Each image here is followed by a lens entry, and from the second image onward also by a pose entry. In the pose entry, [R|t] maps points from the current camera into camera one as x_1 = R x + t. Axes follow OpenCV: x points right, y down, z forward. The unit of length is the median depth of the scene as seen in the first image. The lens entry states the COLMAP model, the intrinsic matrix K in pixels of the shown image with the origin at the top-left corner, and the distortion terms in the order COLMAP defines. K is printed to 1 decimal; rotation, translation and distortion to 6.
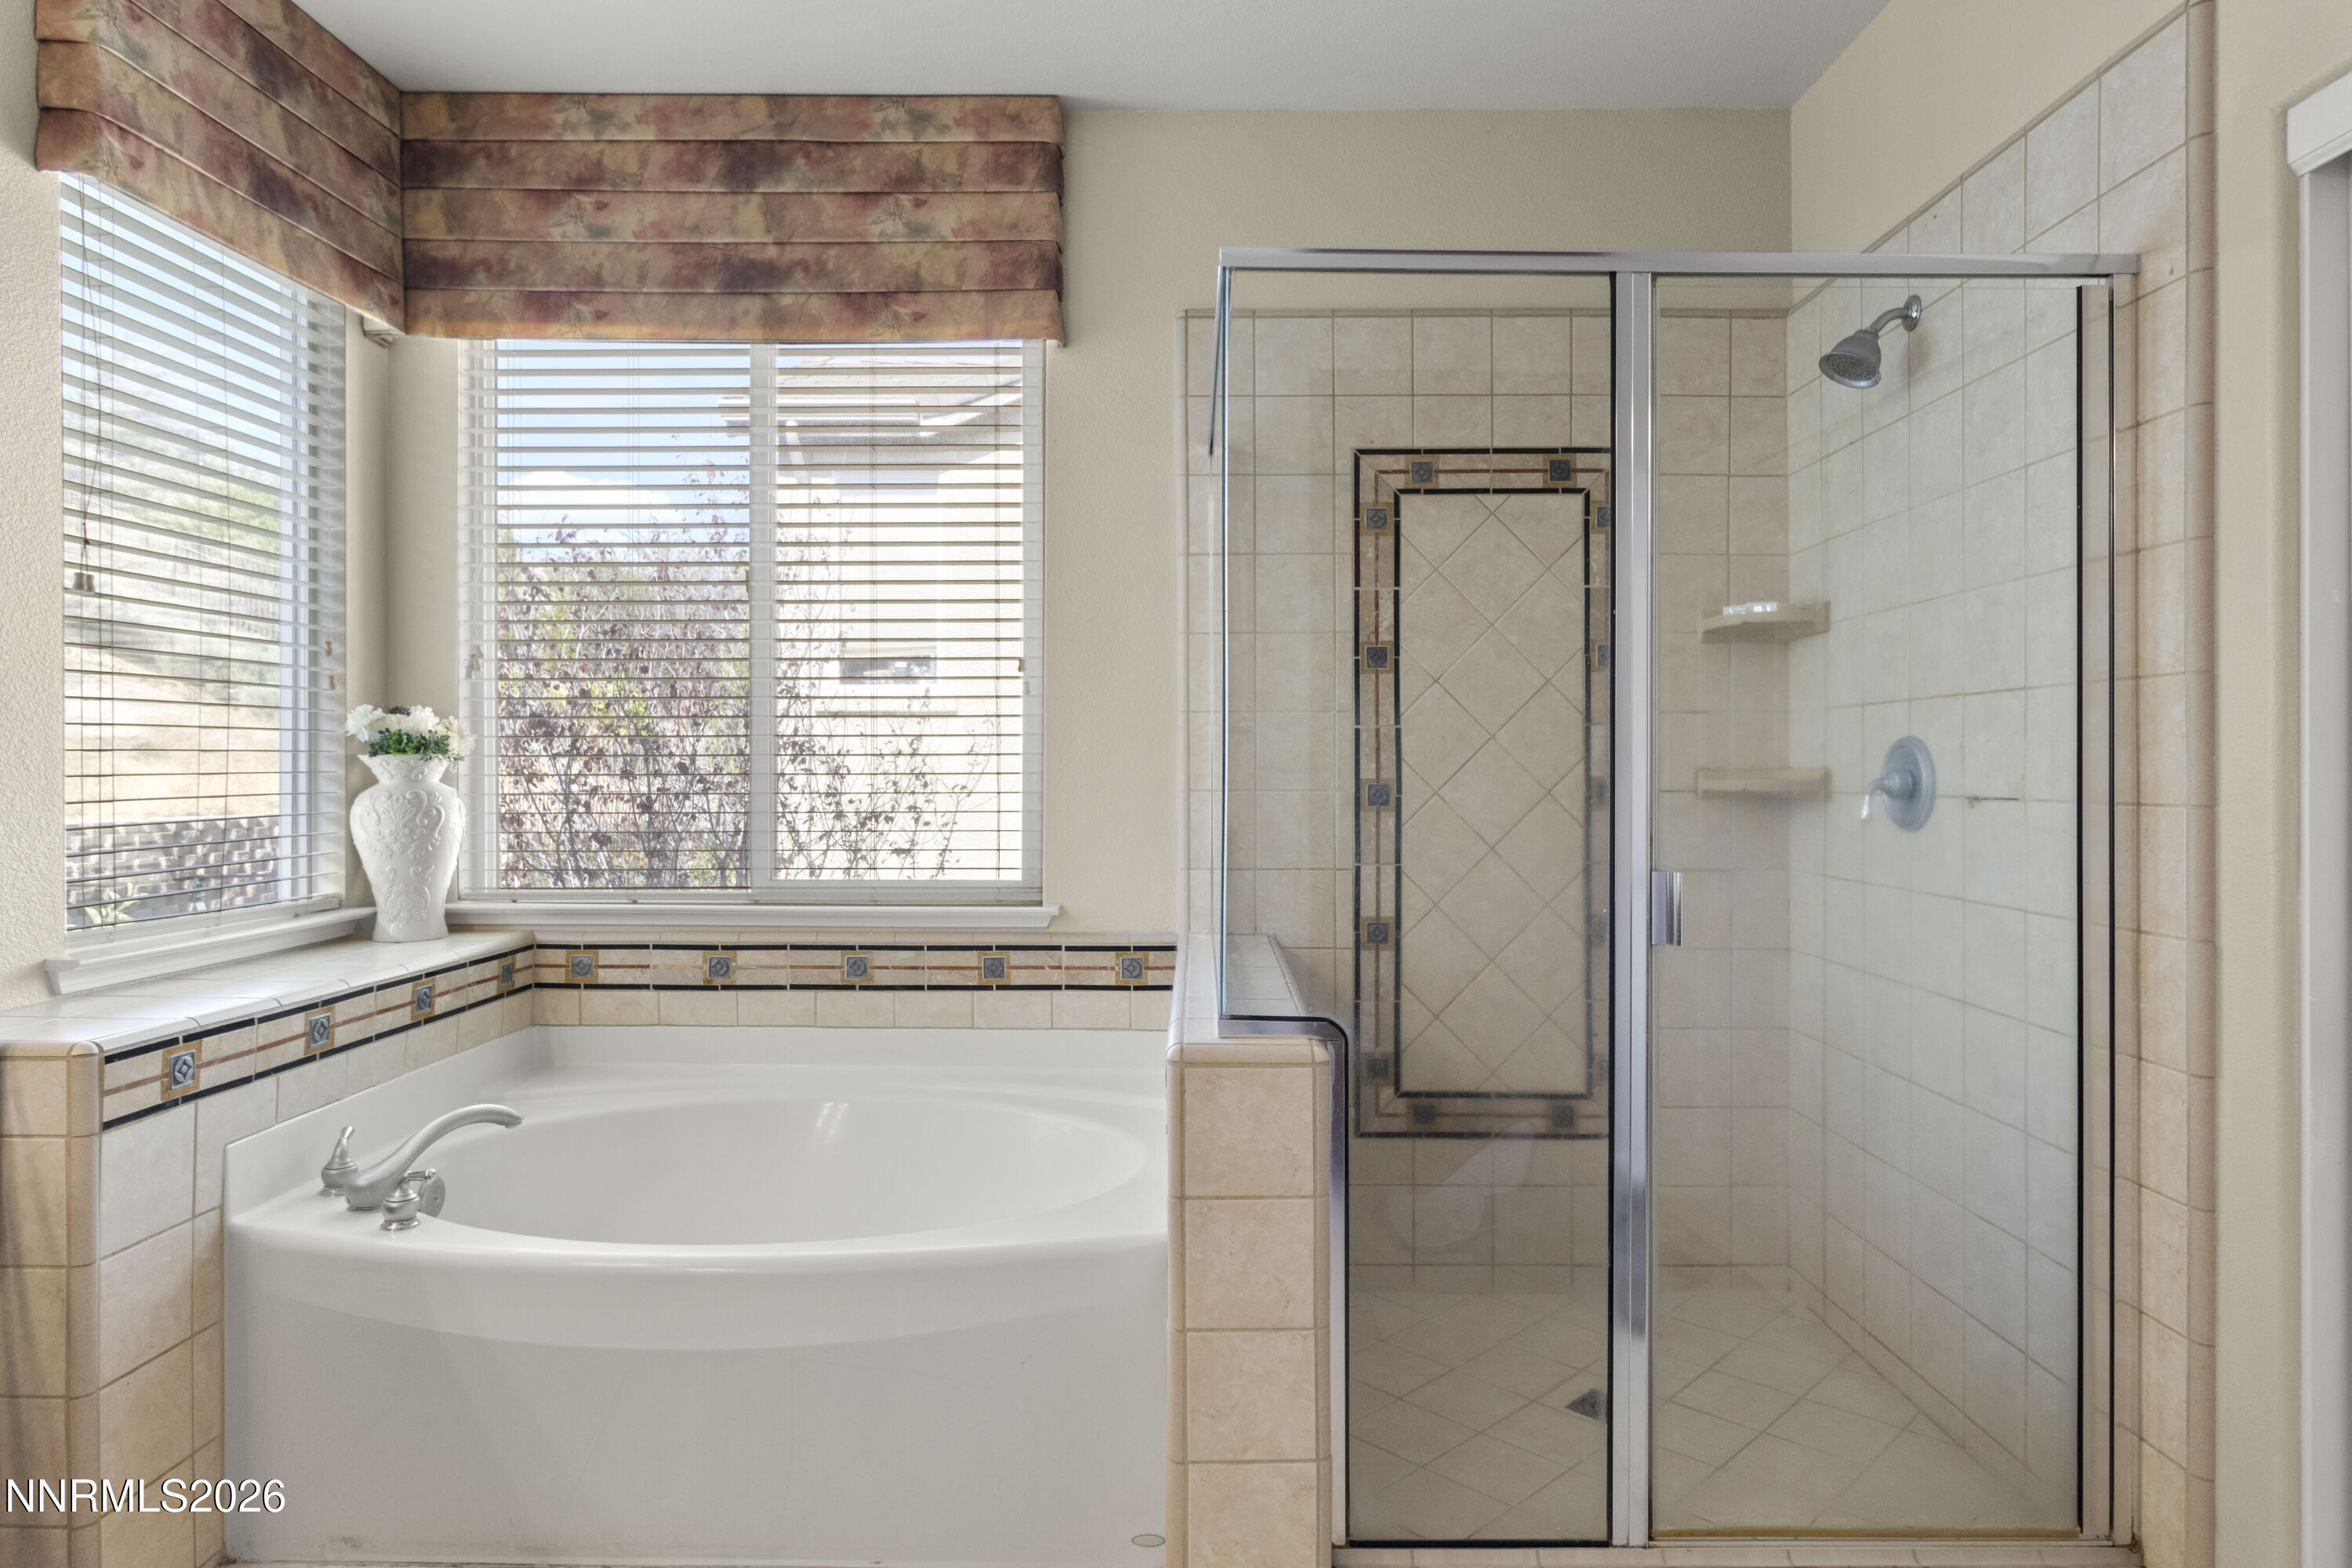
lens RADIAL K [[1421.6, 0, 1177.9], [0, 1421.6, 772.0], [0, 0, 1]] dist [-0.003346, -0.001794]
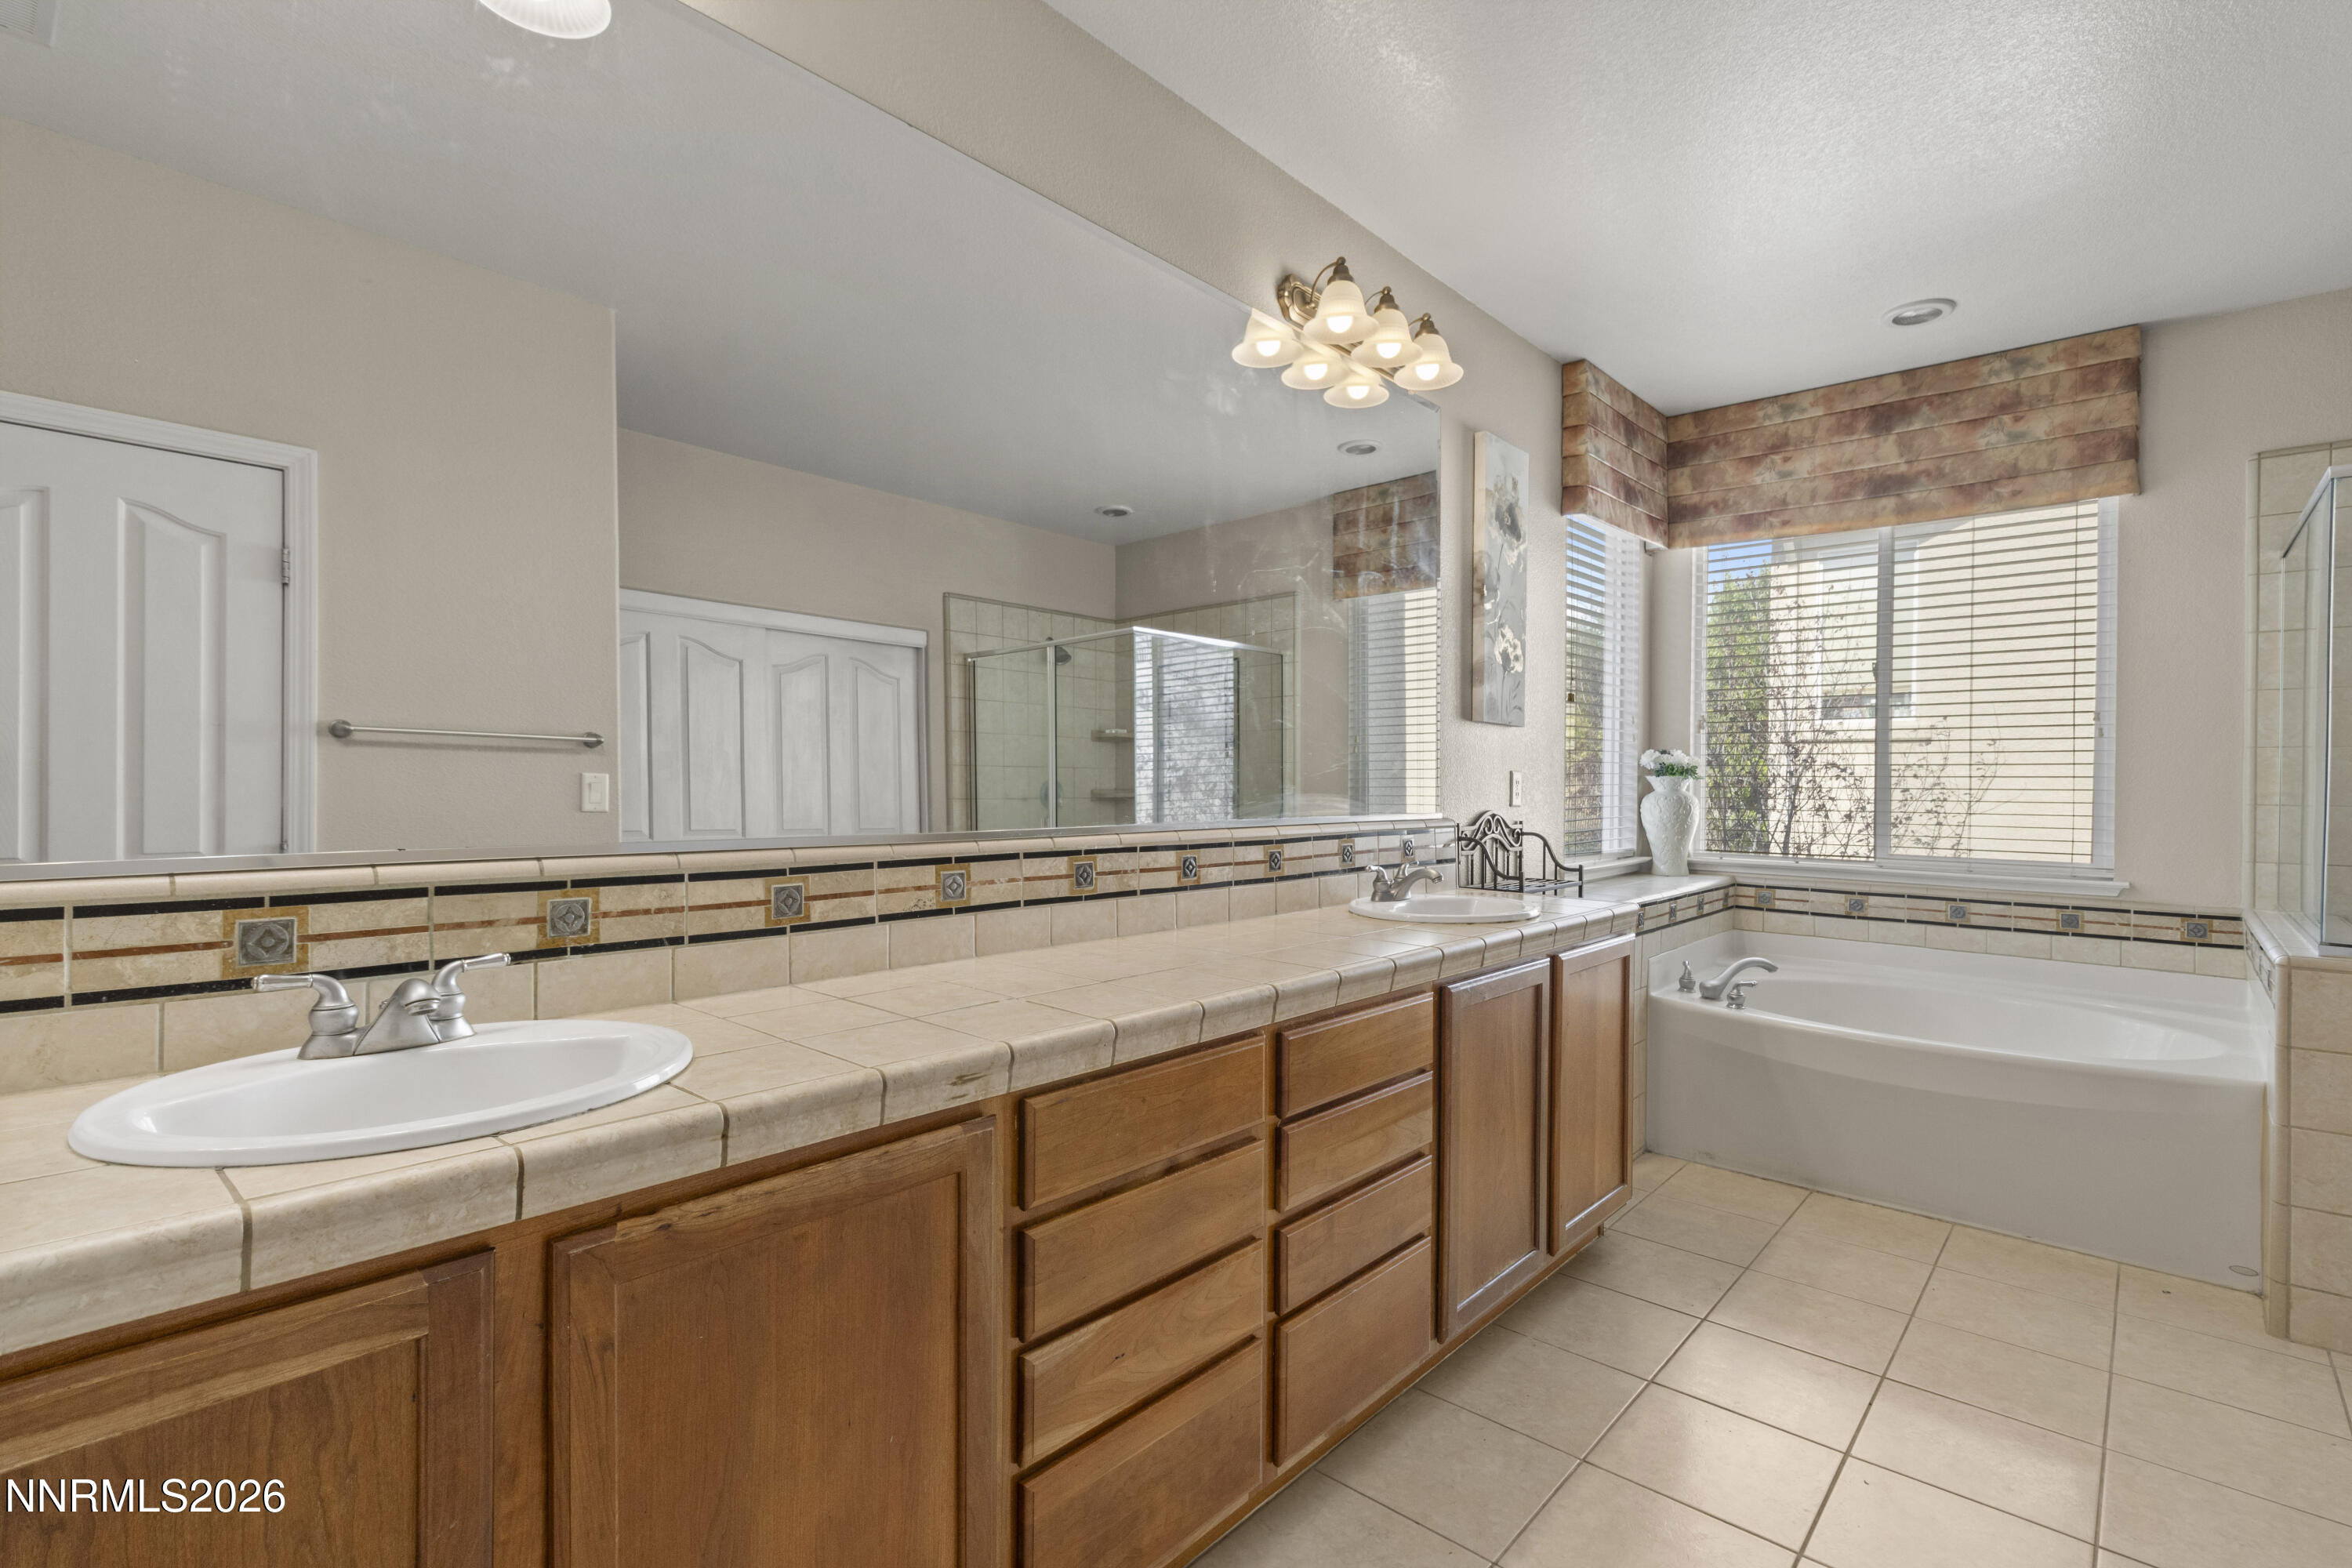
lens RADIAL K [[1086.4, 0, 1195.2], [0, 1086.4, 787.3], [0, 0, 1]] dist [0.005036, -0.000046]
pose [[0.753737, 0.012043, -0.657066, -0.073170], [-0.010959, 0.999923, 0.005755, 0.001357], [0.657085, 0.002863, 0.753811, -0.473479]]
